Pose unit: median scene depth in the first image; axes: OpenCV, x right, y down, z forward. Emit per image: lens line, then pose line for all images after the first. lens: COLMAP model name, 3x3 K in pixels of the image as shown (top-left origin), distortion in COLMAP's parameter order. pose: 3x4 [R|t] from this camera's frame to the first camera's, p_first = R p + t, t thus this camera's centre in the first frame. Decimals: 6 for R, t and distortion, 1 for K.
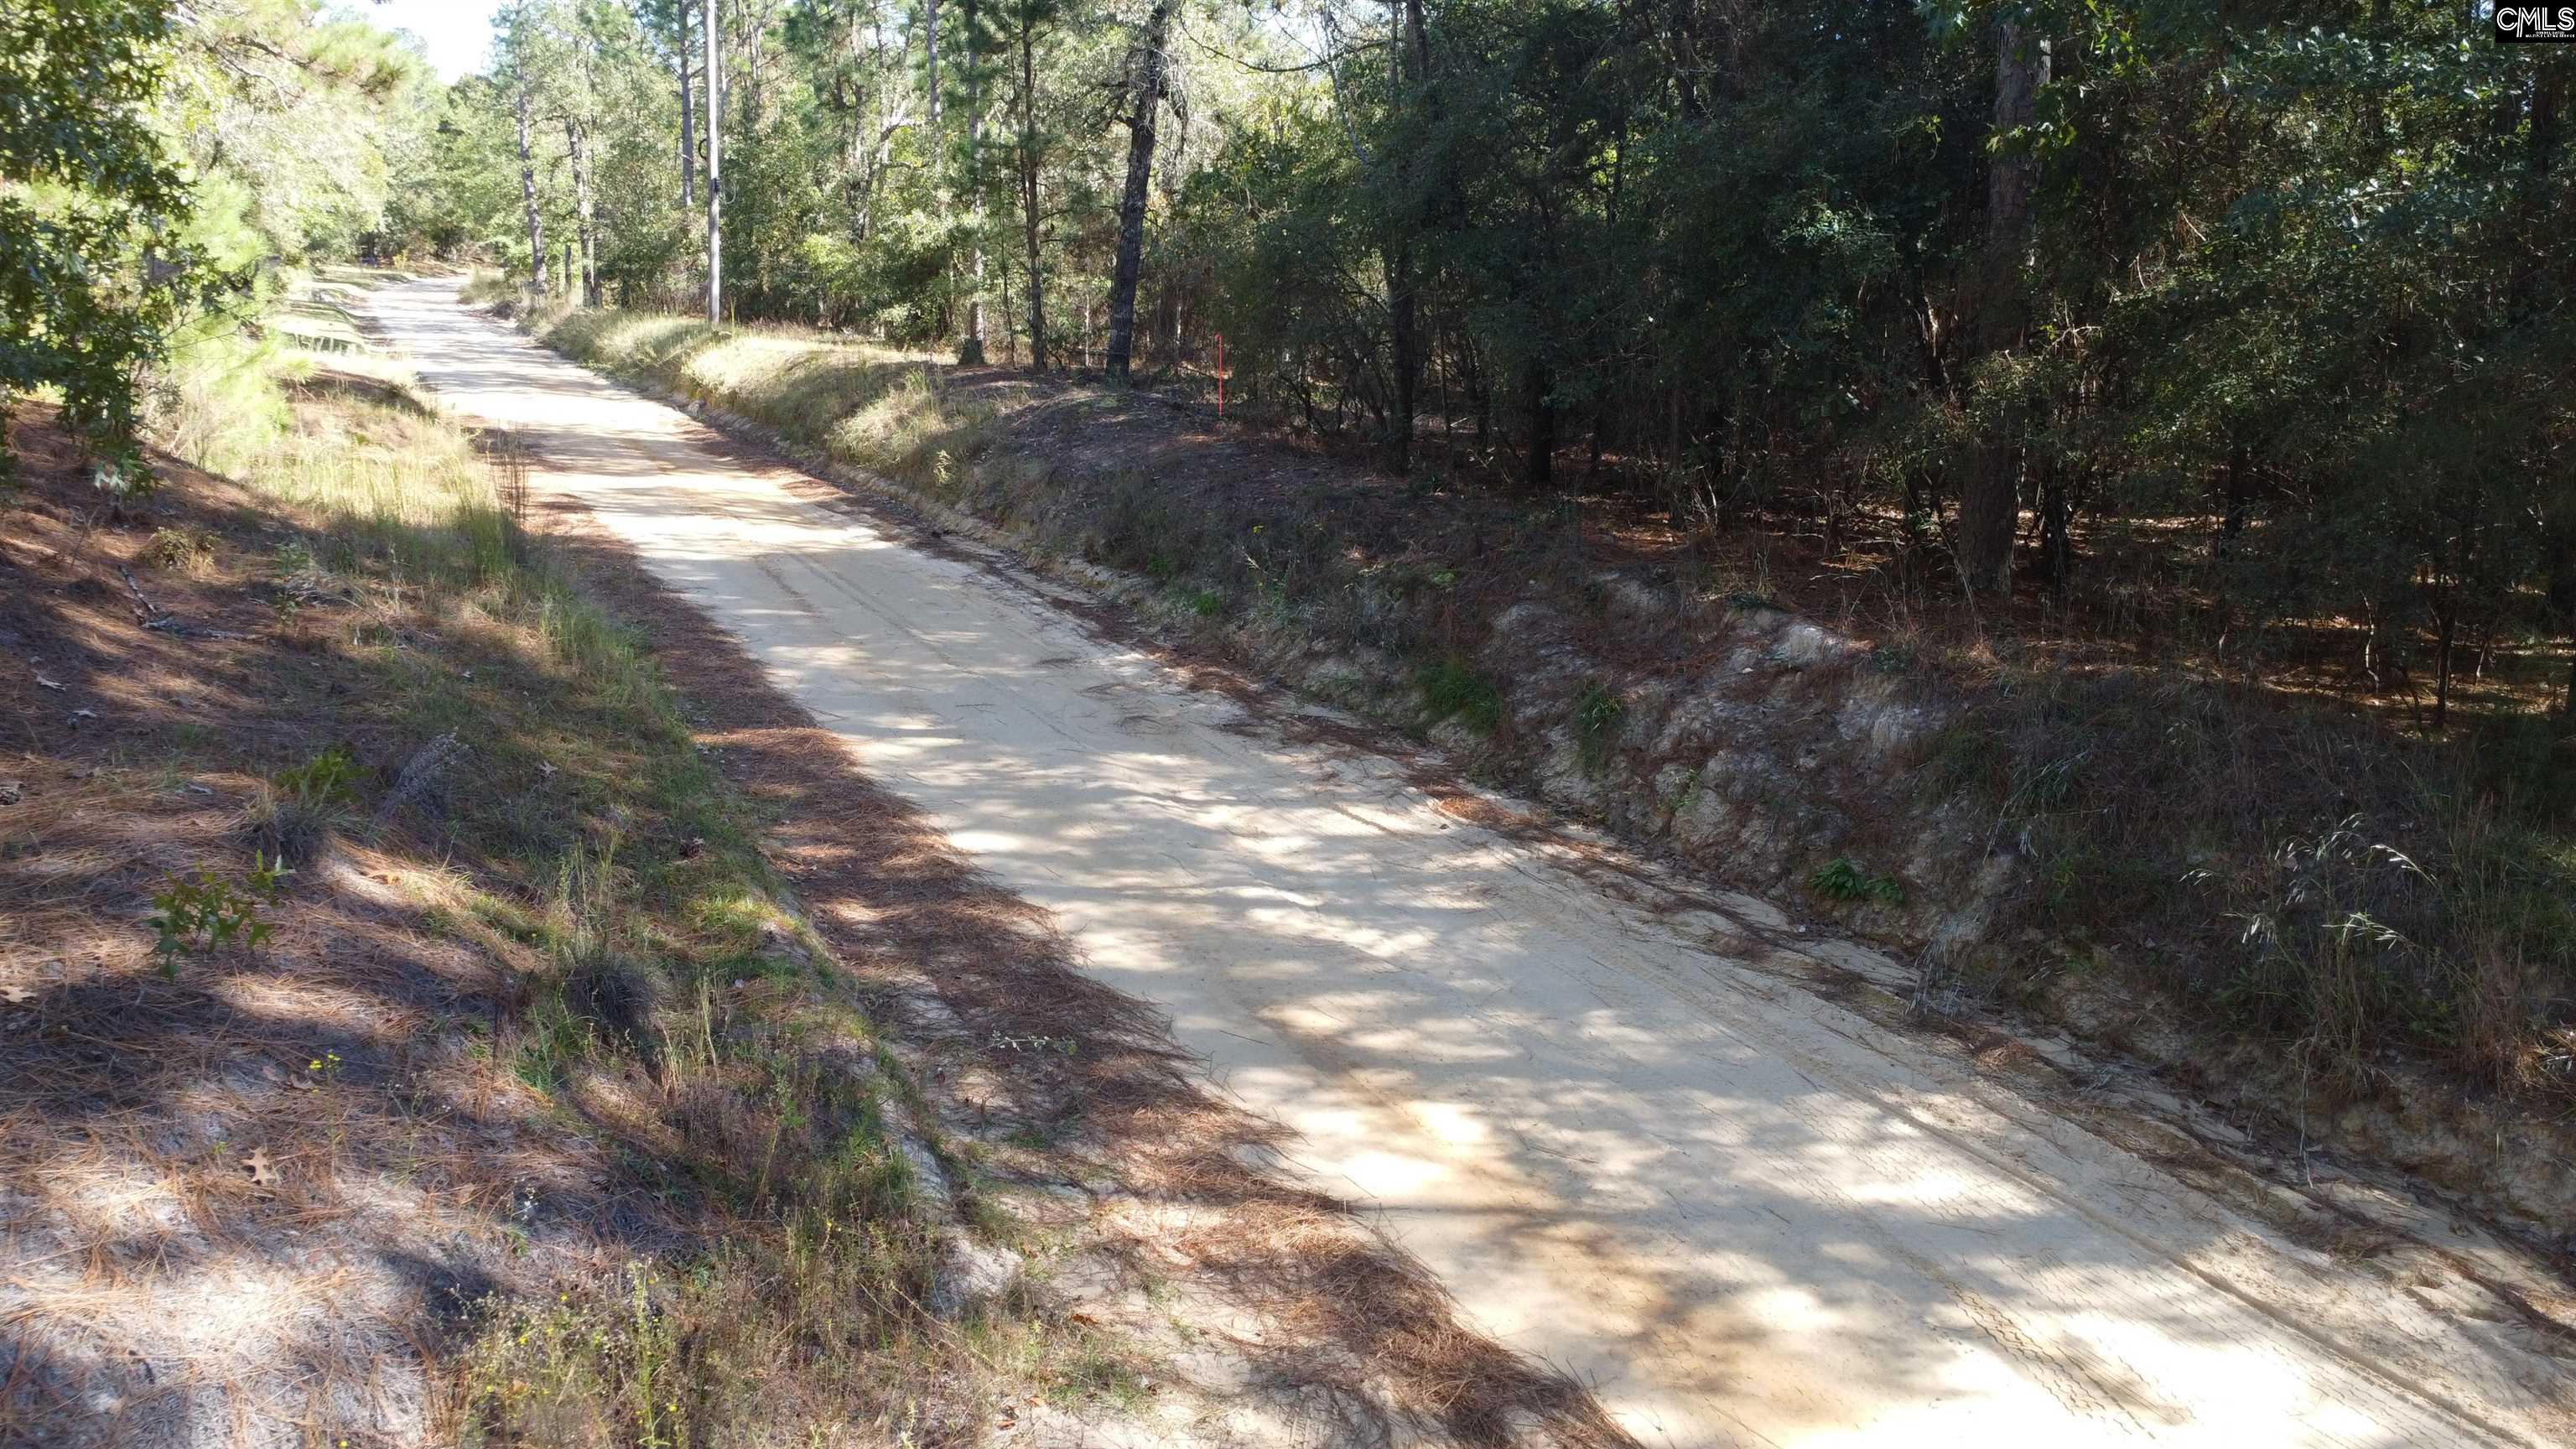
lens RADIAL K [[1882.1, 0, 1291.7], [0, 1882.1, 722.5], [0, 0, 1]] dist [0.004098, -0.003679]
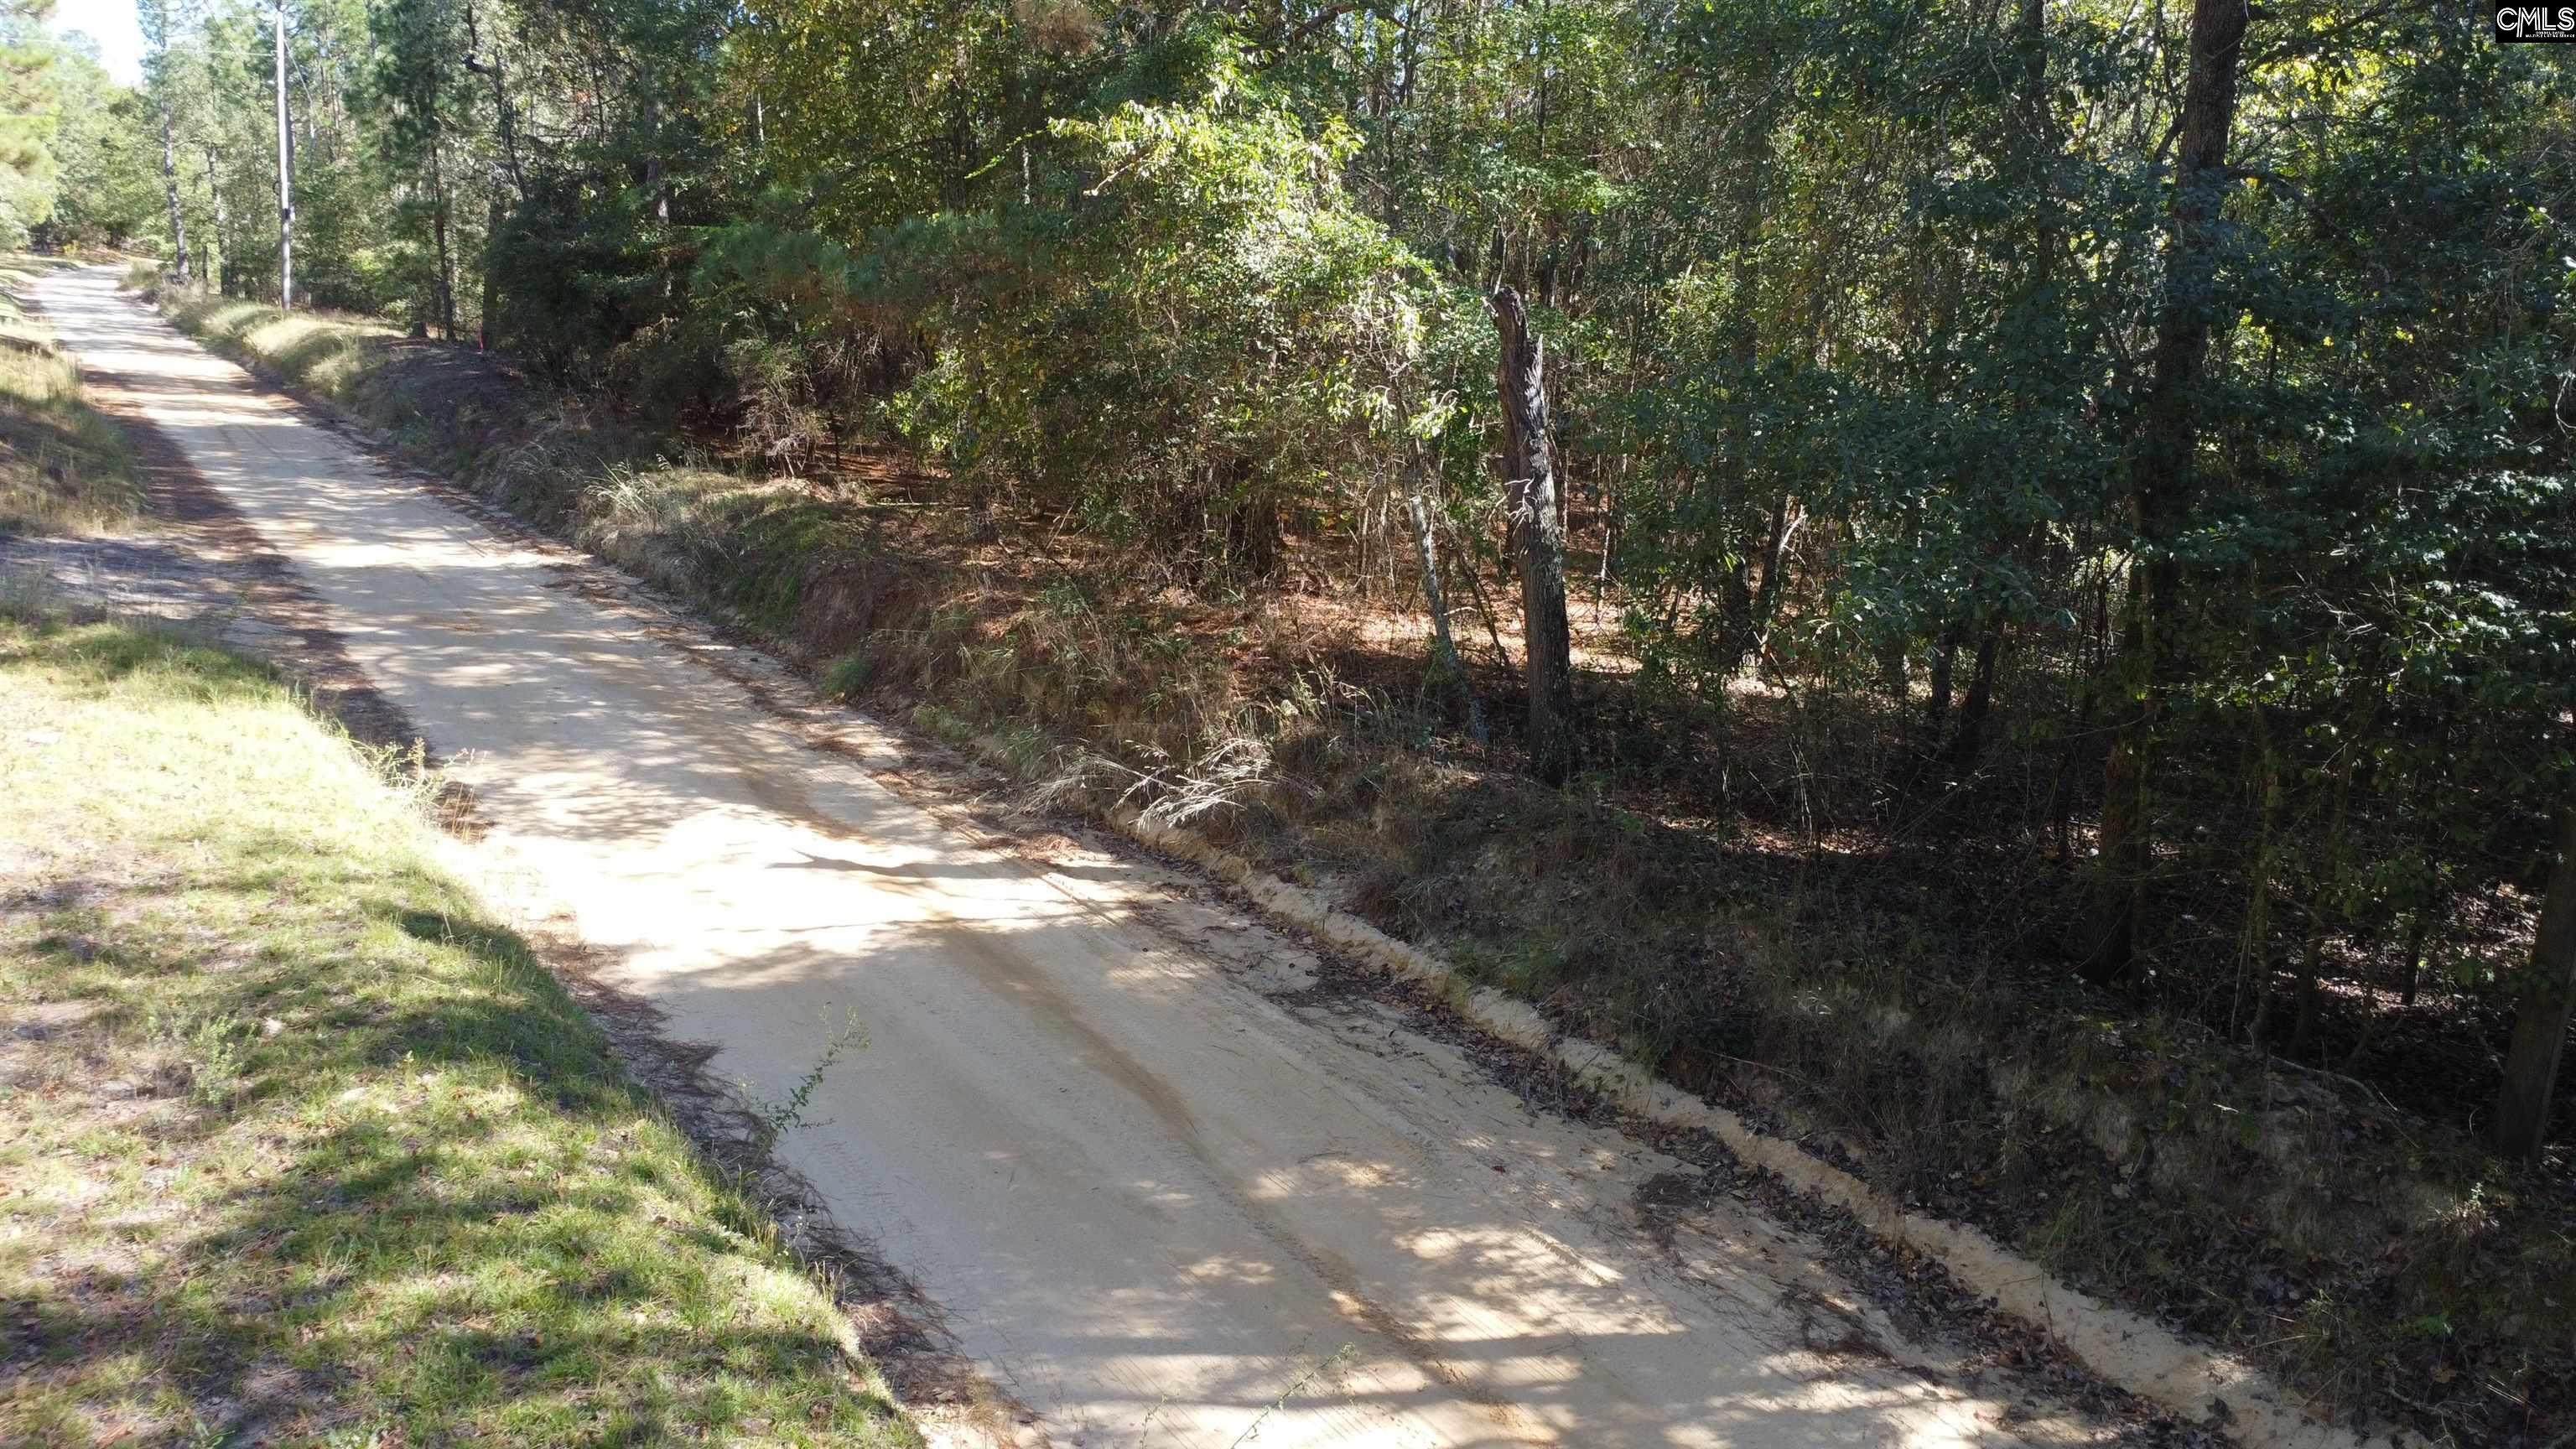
lens RADIAL K [[1882.1, 0, 1284.3], [0, 1882.1, 724.1], [0, 0, 1]] dist [0.004098, -0.003679]
pose [[0.992518, -0.005227, 0.121987, 0.183091], [0.005480, 0.999983, -0.001740, 0.073975], [-0.121976, 0.002395, 0.992530, -0.346733]]
